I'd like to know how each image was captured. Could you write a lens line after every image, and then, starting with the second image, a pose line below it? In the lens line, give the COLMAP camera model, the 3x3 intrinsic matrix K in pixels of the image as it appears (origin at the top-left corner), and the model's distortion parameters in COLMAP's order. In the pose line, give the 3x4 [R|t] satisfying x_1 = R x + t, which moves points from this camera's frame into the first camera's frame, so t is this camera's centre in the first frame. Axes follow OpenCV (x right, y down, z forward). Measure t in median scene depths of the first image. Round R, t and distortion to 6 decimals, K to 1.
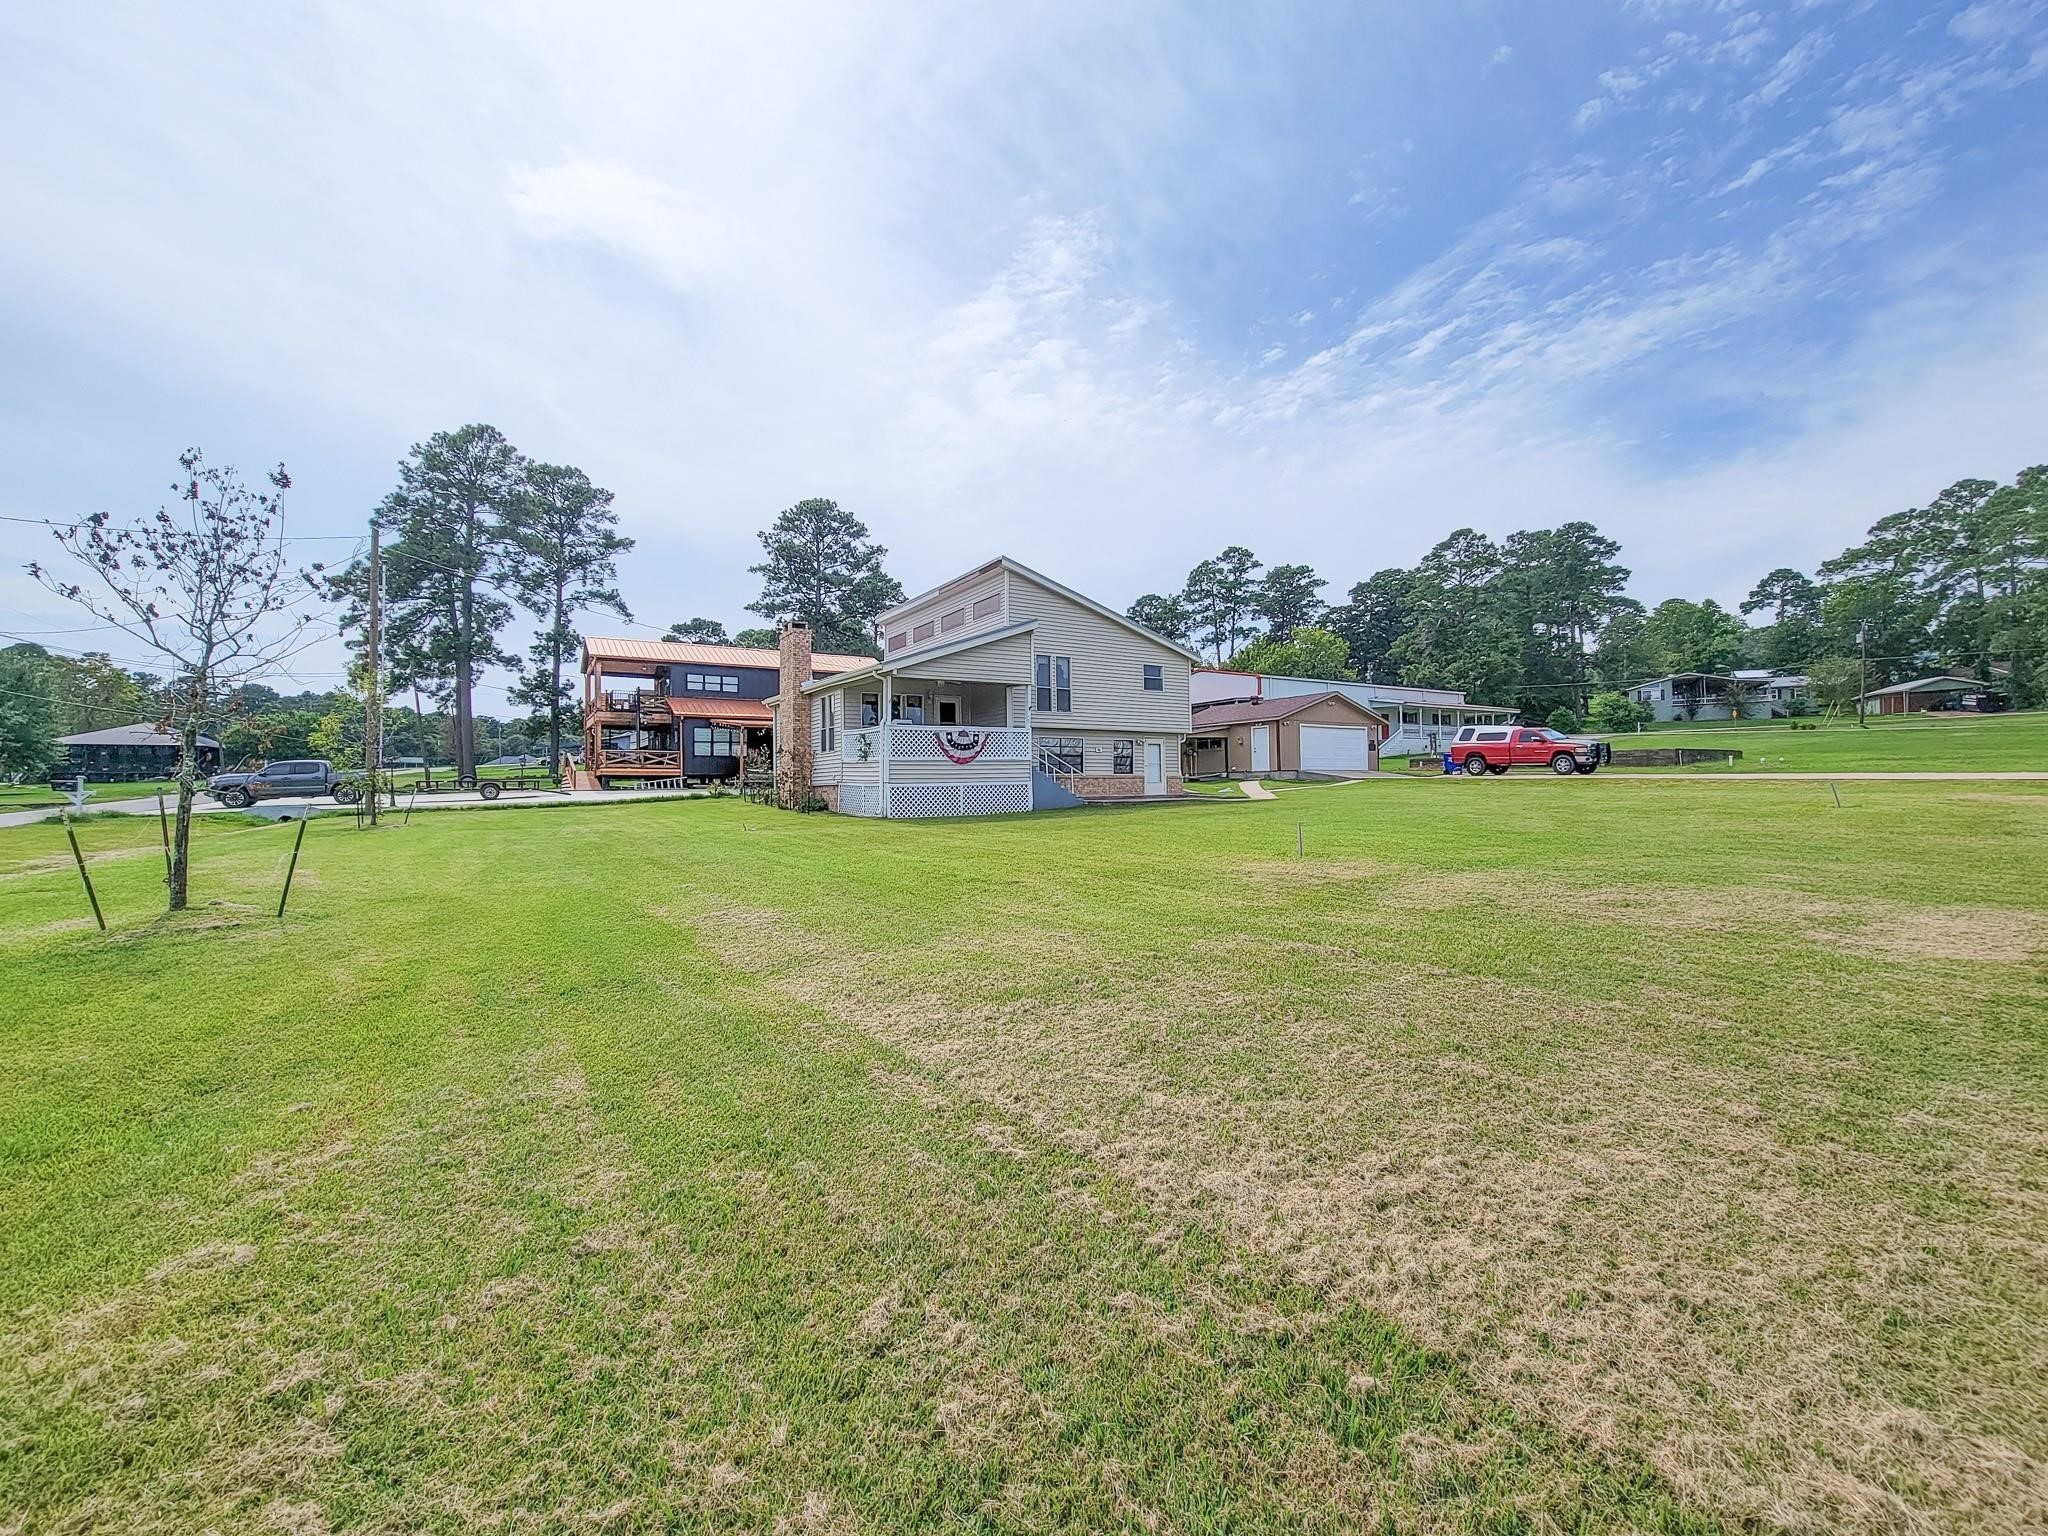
lens RADIAL K [[836.3, 0, 1024.0], [0, 836.3, 768.0], [0, 0, 1]] dist [0.001942, -0.003575]
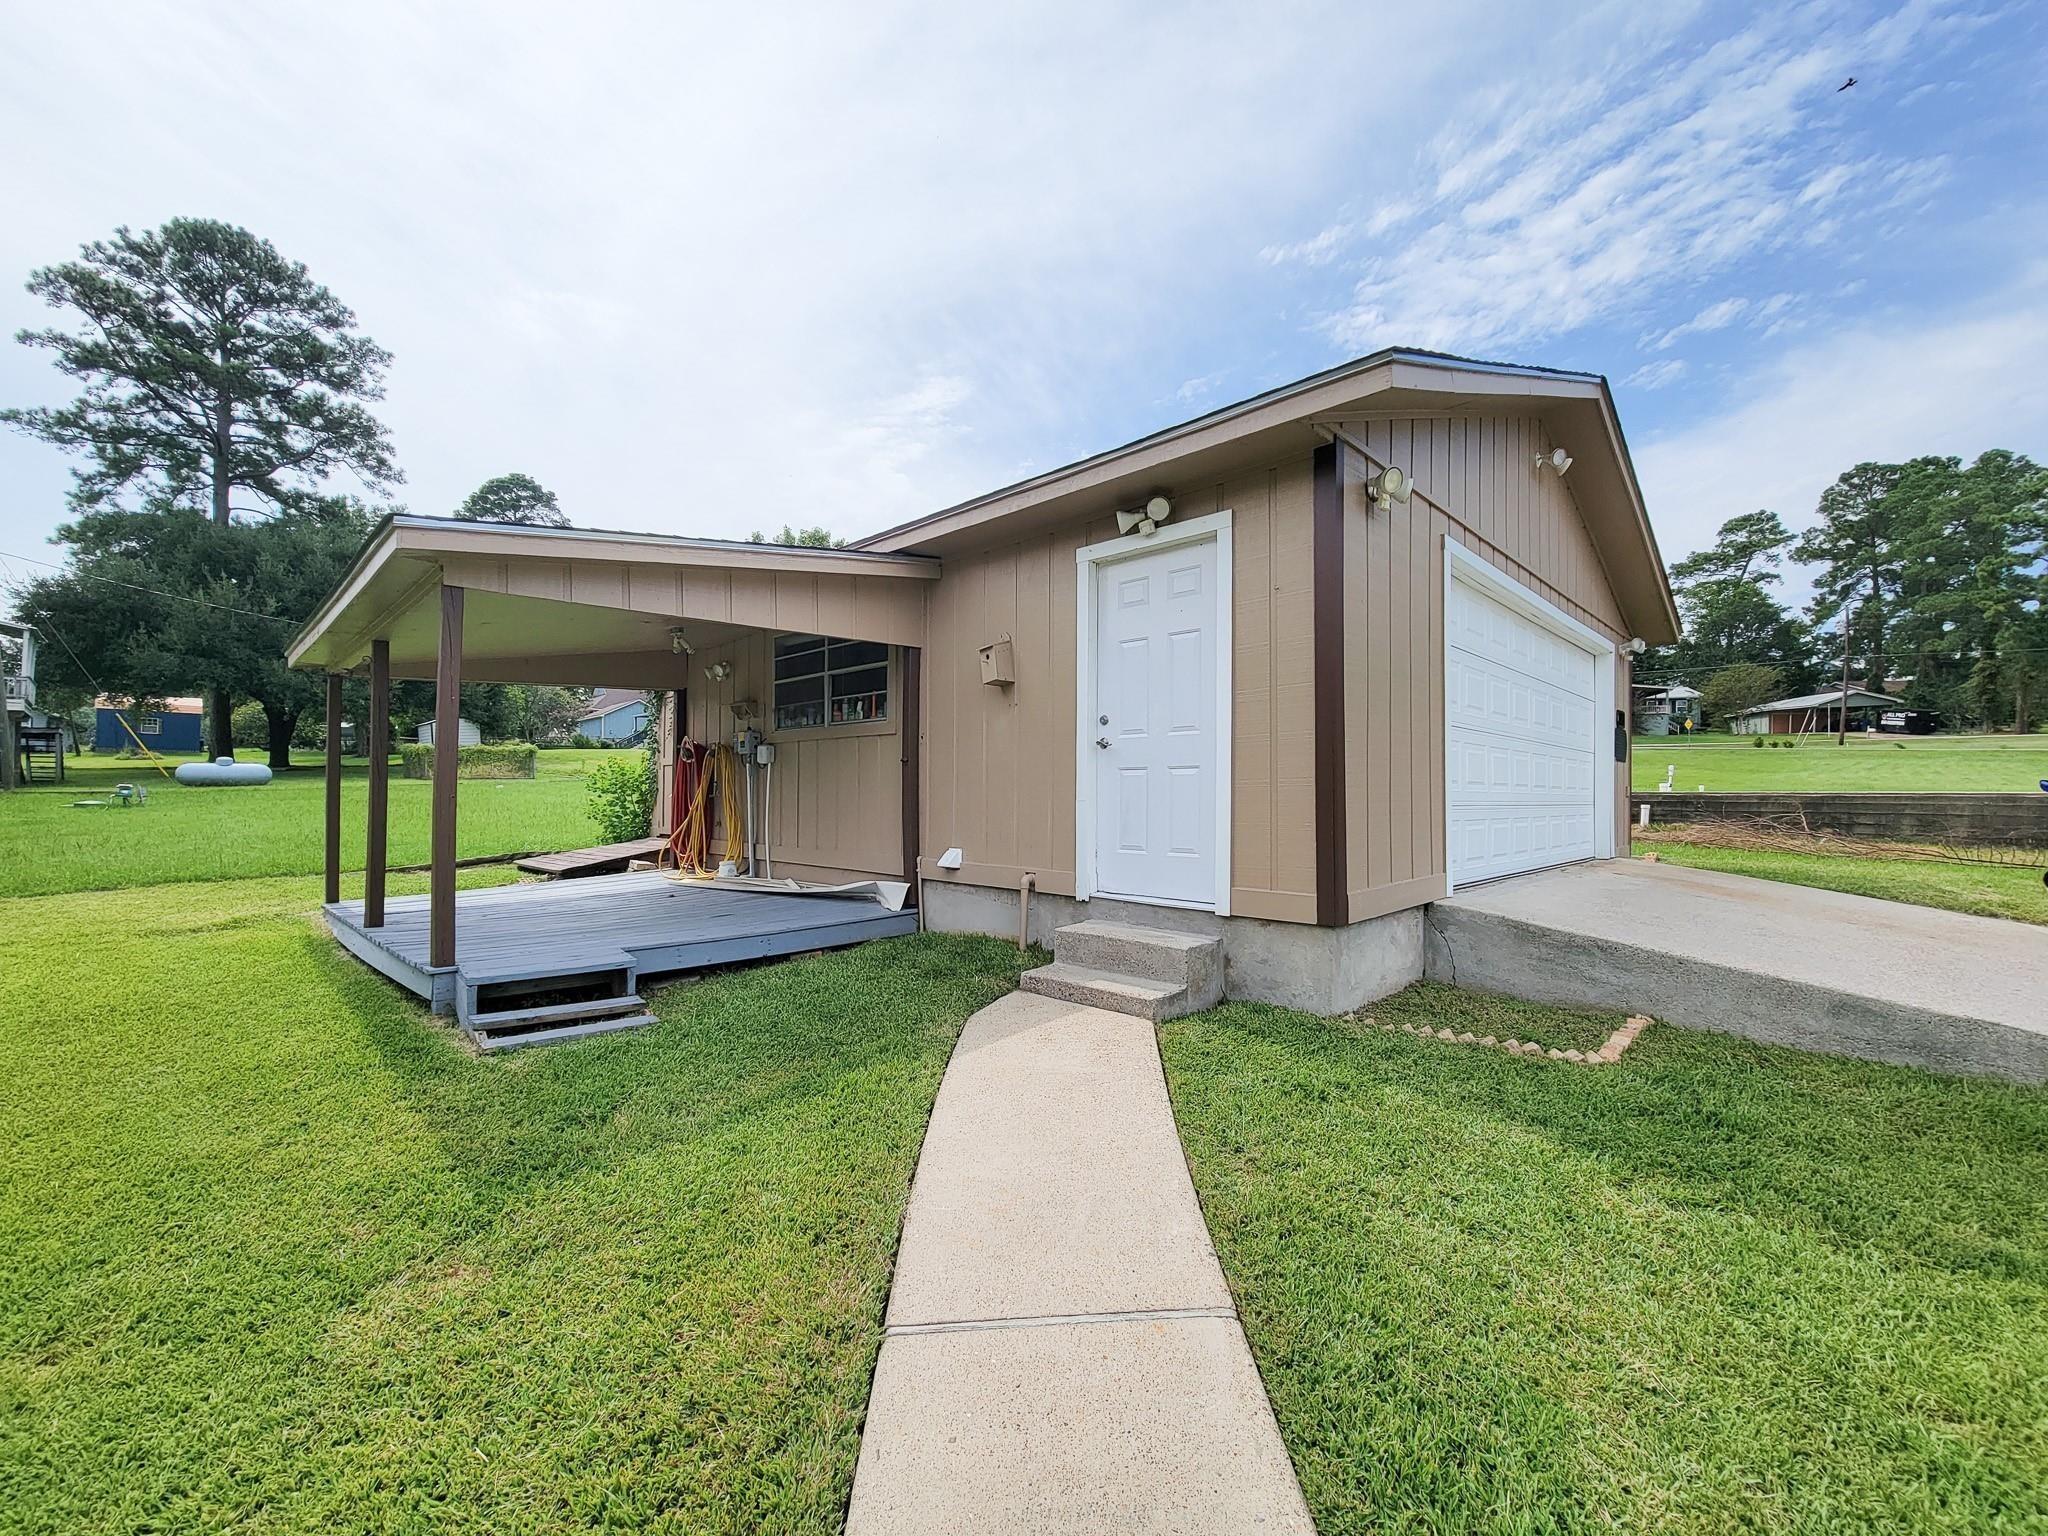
lens RADIAL K [[844.8, 0, 1032.4], [0, 844.8, 768.5], [0, 0, 1]] dist [0.001649, 0.000093]
pose [[0.970338, 0.023174, 0.240639, 0.183782], [-0.021679, 0.999726, -0.008859, -0.011345], [-0.240778, 0.003379, 0.970574, 0.686981]]
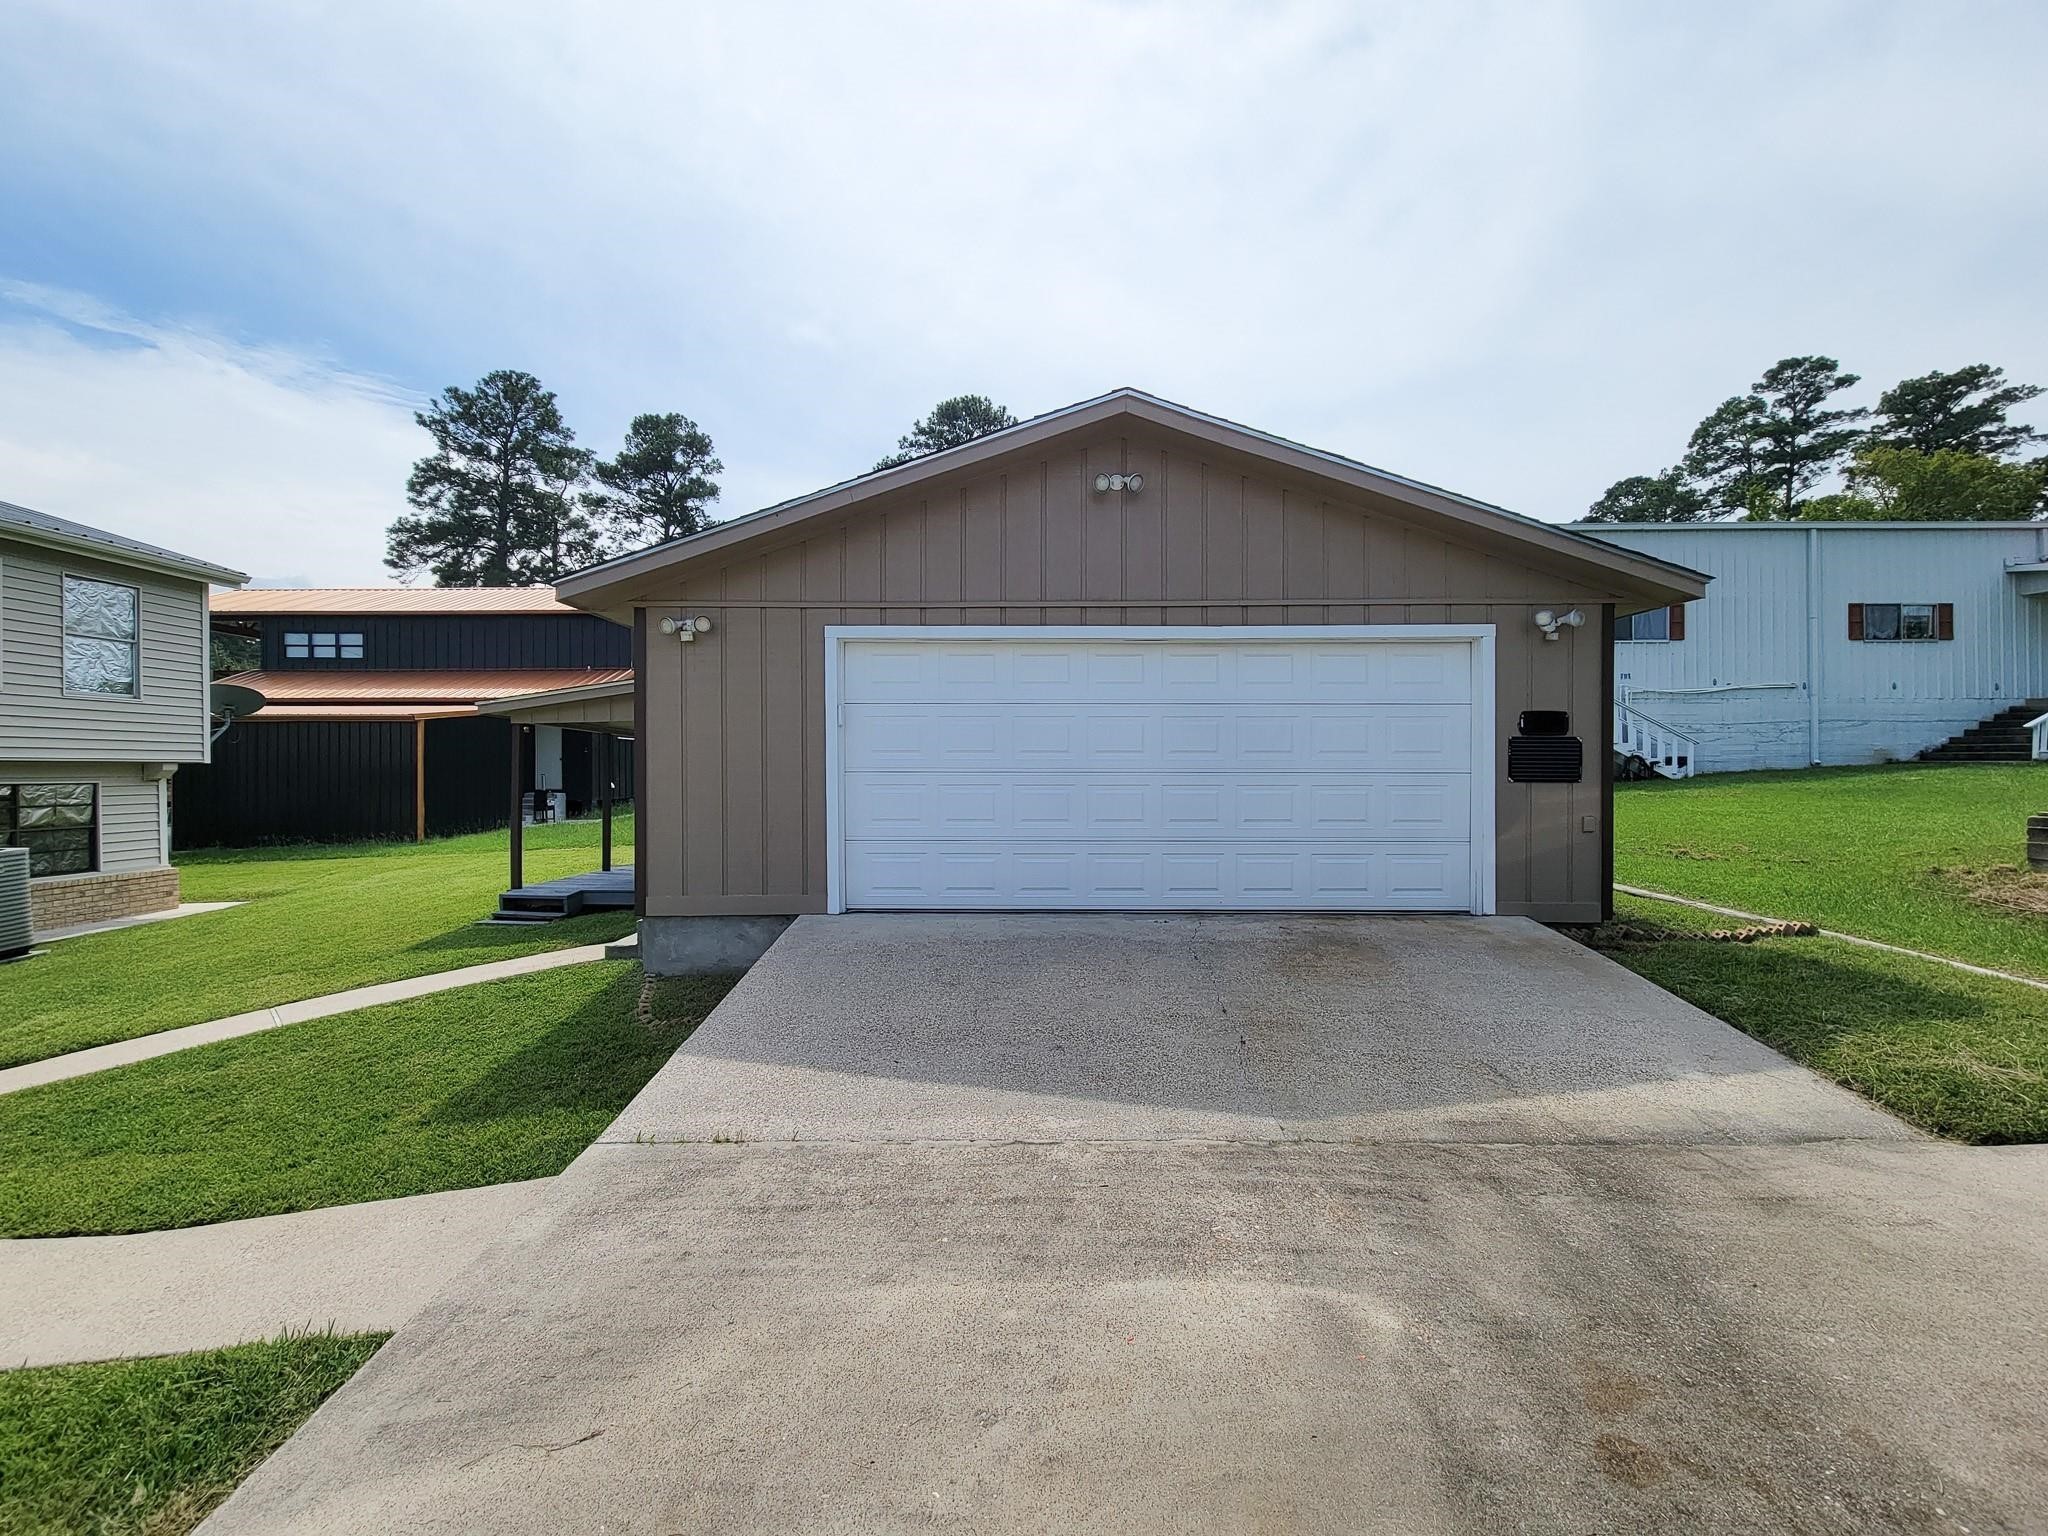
lens RADIAL K [[836.3, 0, 1024.0], [0, 836.3, 768.0], [0, 0, 1]] dist [0.001942, -0.003575]
pose [[0.840083, 0.009485, -0.542375, 0.349755], [0.005234, 0.999659, 0.025588, -0.023013], [0.542433, -0.024335, 0.839747, 0.691965]]
